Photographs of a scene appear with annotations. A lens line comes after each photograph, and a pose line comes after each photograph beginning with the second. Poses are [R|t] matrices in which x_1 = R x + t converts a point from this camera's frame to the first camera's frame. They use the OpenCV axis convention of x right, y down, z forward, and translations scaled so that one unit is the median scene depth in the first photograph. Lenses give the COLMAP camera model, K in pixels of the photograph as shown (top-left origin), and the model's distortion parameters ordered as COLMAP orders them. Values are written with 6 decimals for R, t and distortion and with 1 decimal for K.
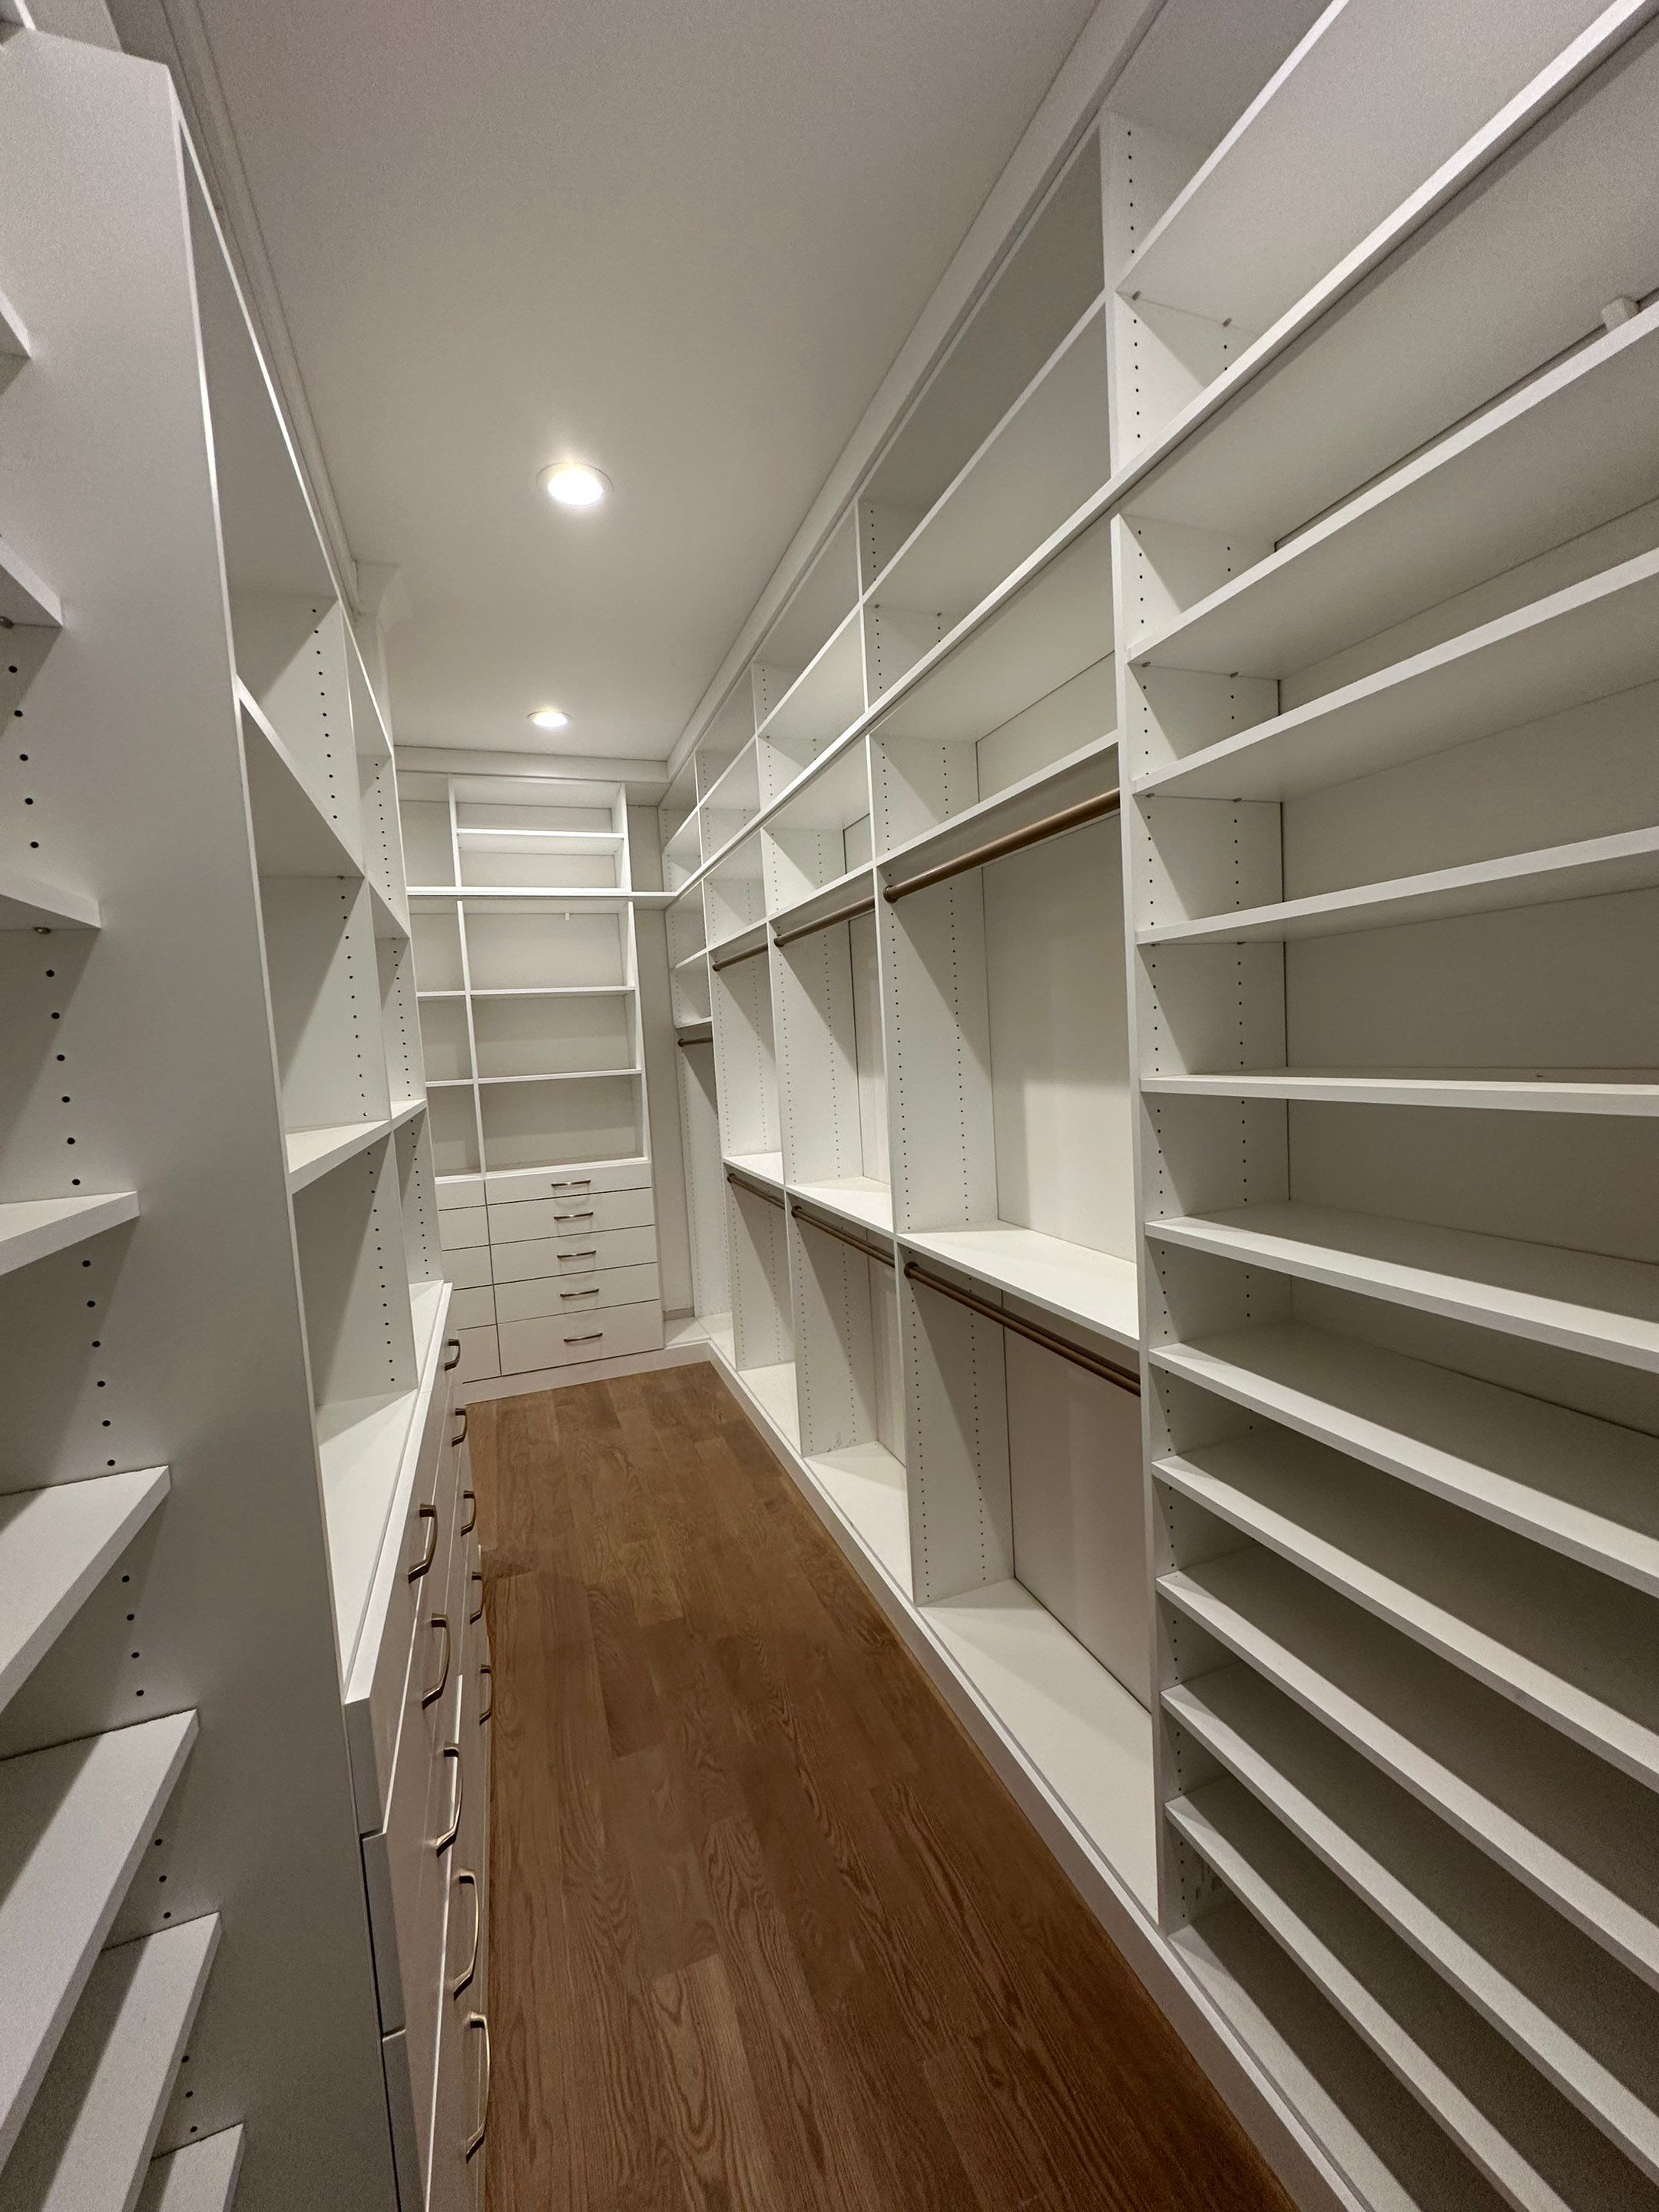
lens RADIAL K [[884.9, 0, 821.9], [0, 884.9, 1104.7], [0, 0, 1]] dist [0.001221, -0.000032]
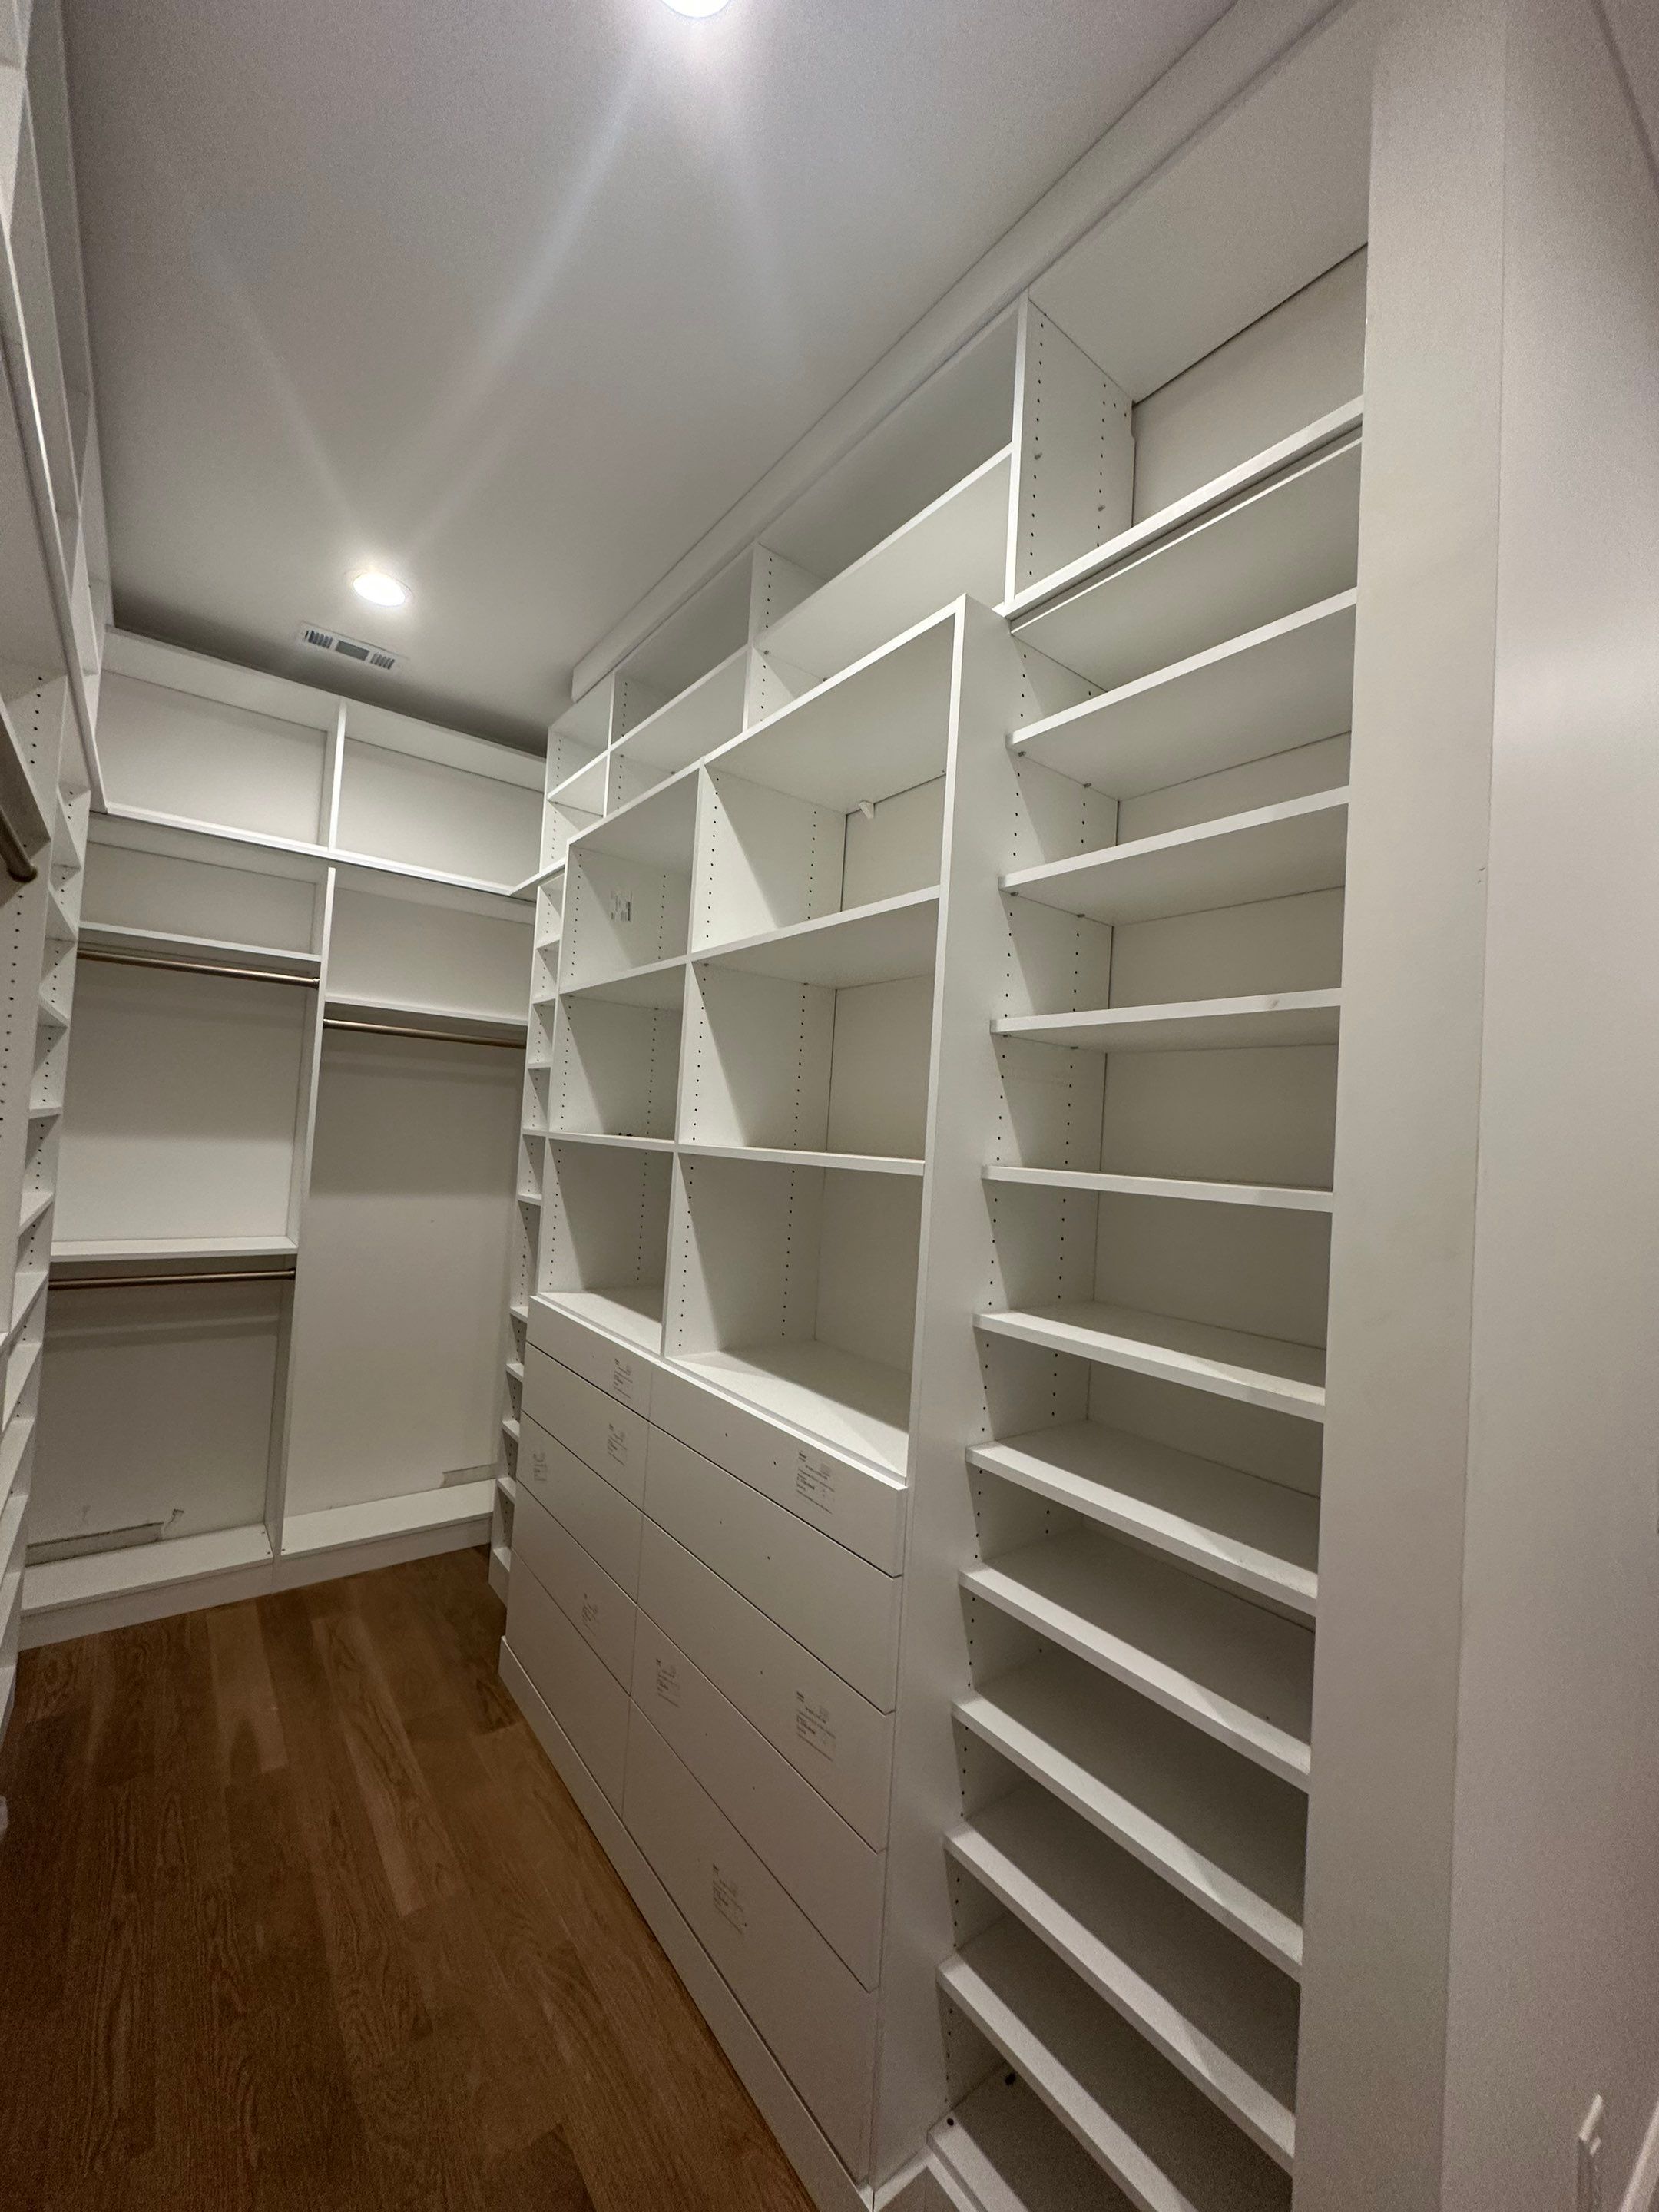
lens RADIAL K [[874.6, 0, 825.7], [0, 874.6, 1104.7], [0, 0, 1]] dist [-0.001369, 0.000417]
pose [[-0.954244, -0.008812, -0.298899, -0.179084], [-0.025325, 0.998356, 0.051417, -0.065401], [0.297954, 0.056634, -0.952899, 1.326191]]
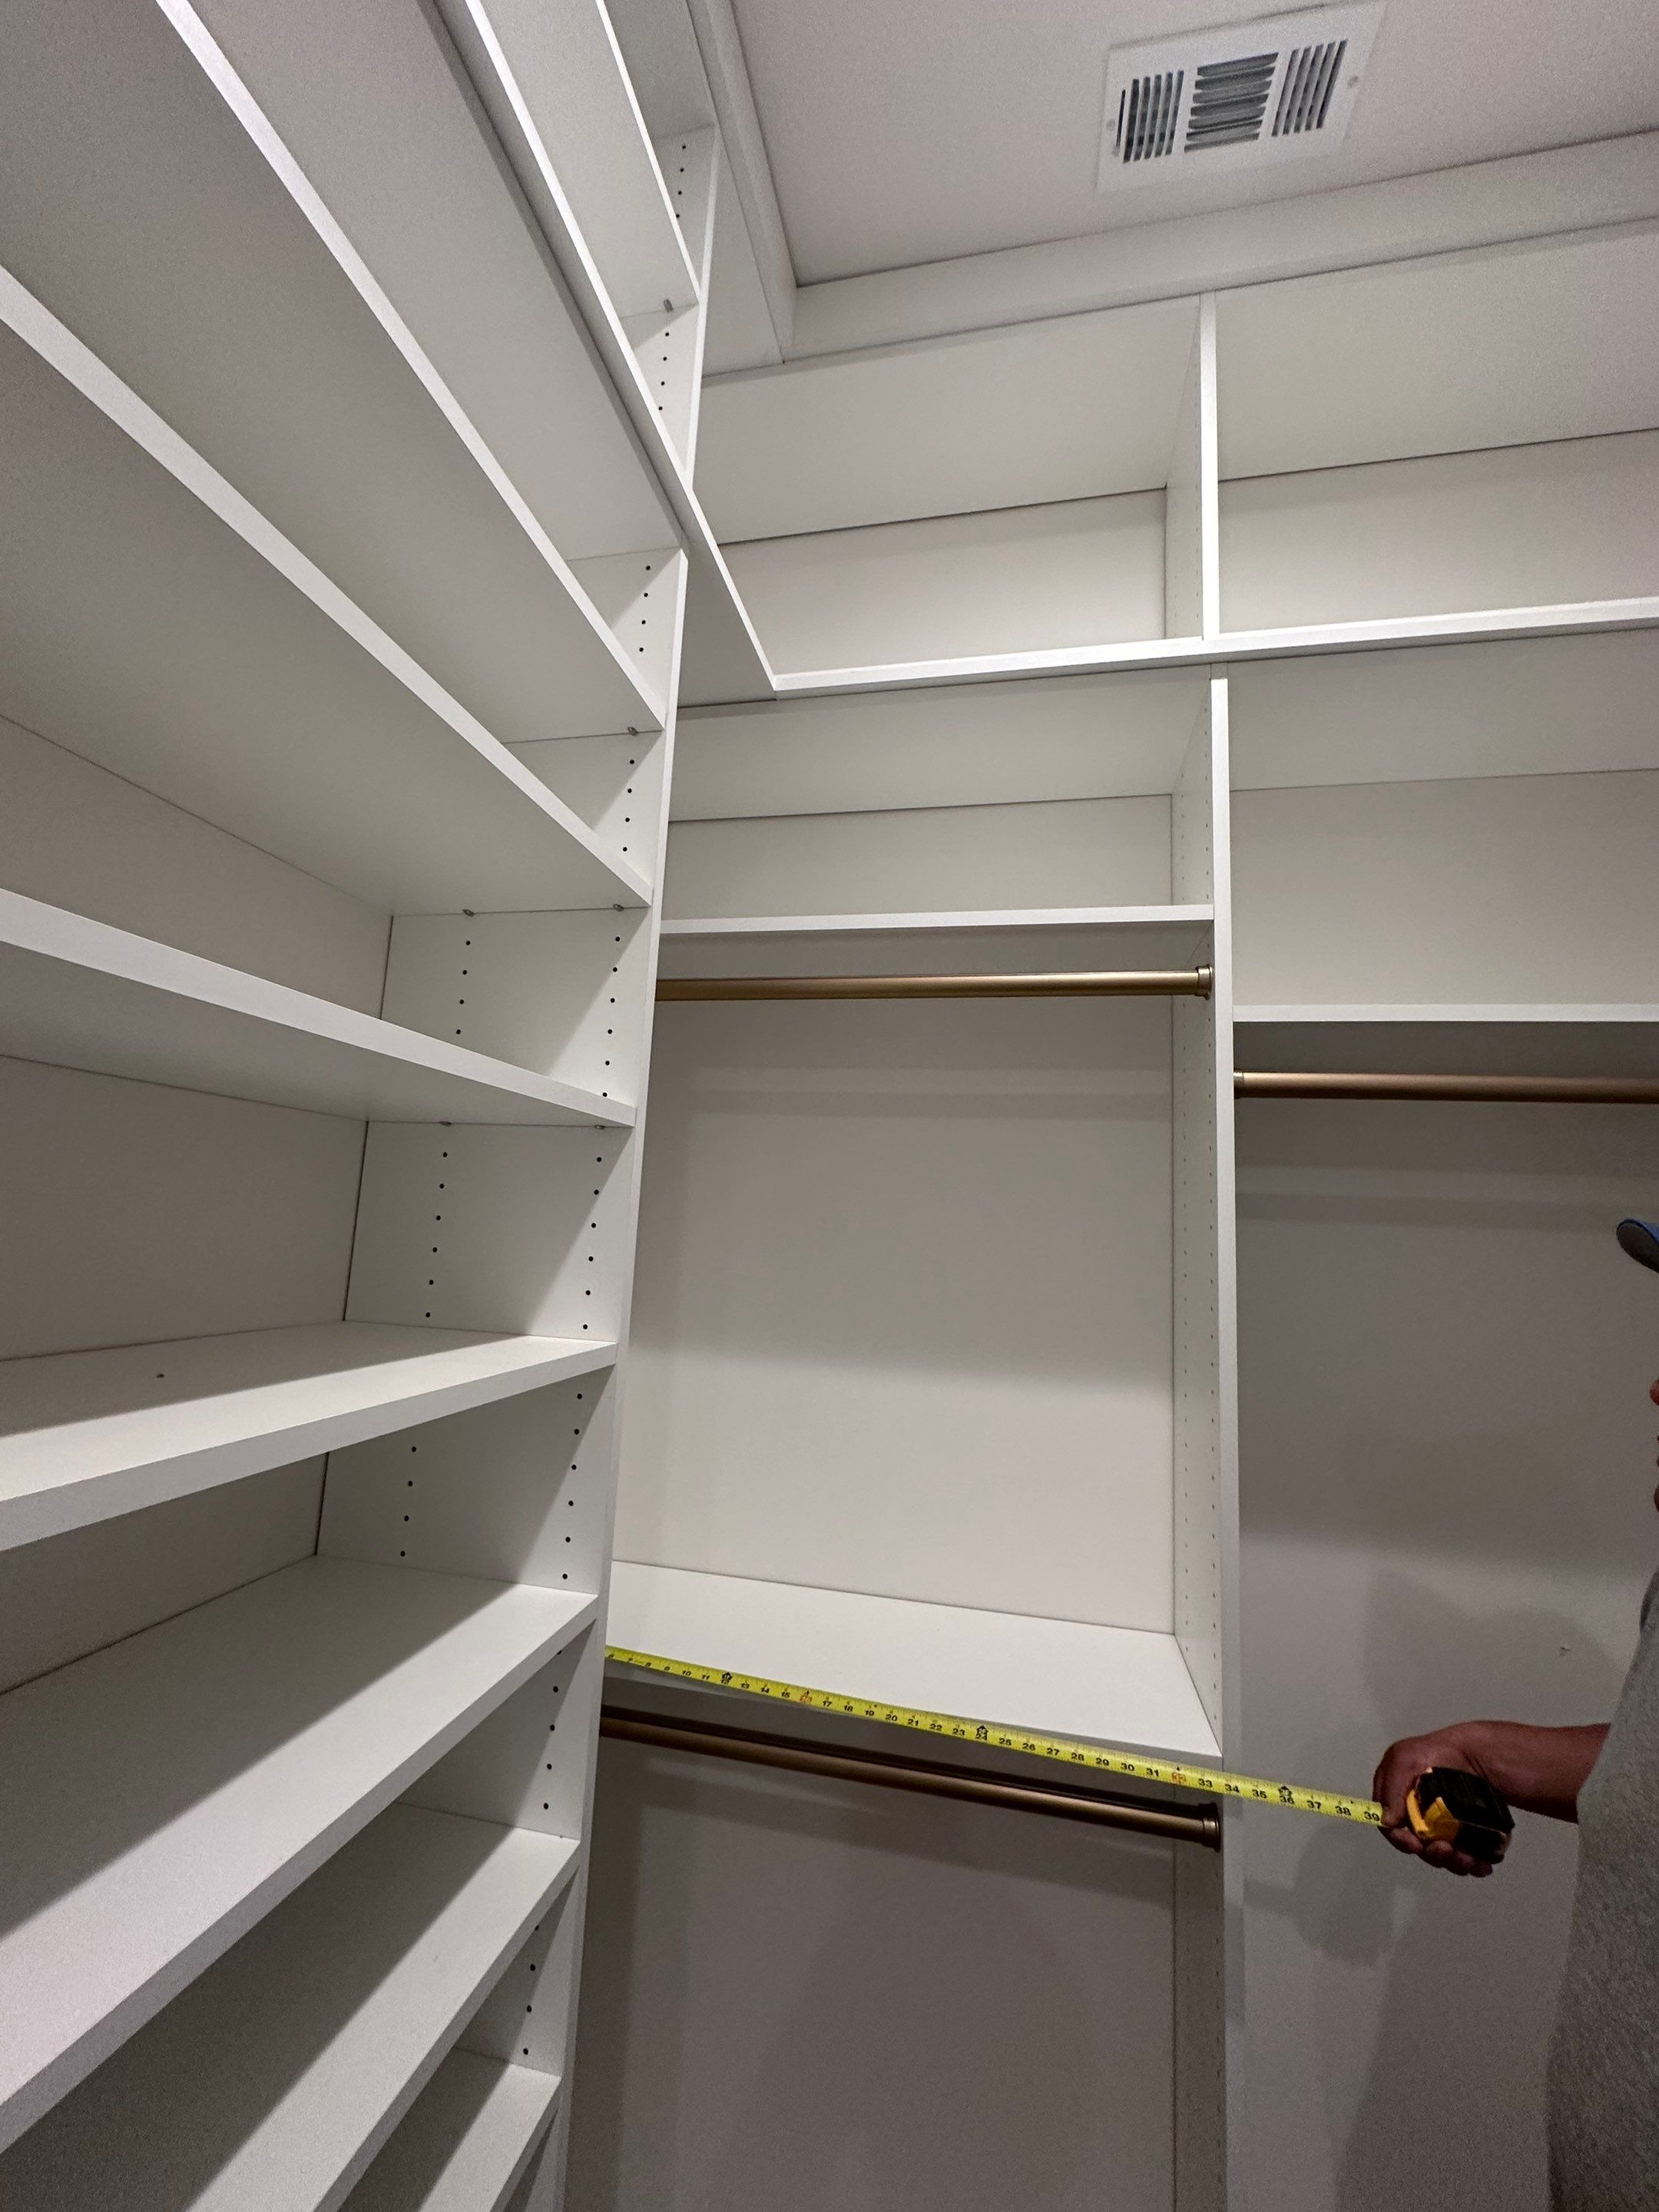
lens RADIAL K [[884.9, 0, 821.9], [0, 884.9, 1104.7], [0, 0, 1]] dist [0.001221, -0.000032]
pose [[-0.845648, 0.086626, 0.526665, 0.050723], [0.037077, 0.993892, -0.103942, -0.050479], [-0.532452, -0.068371, -0.843694, 0.493876]]
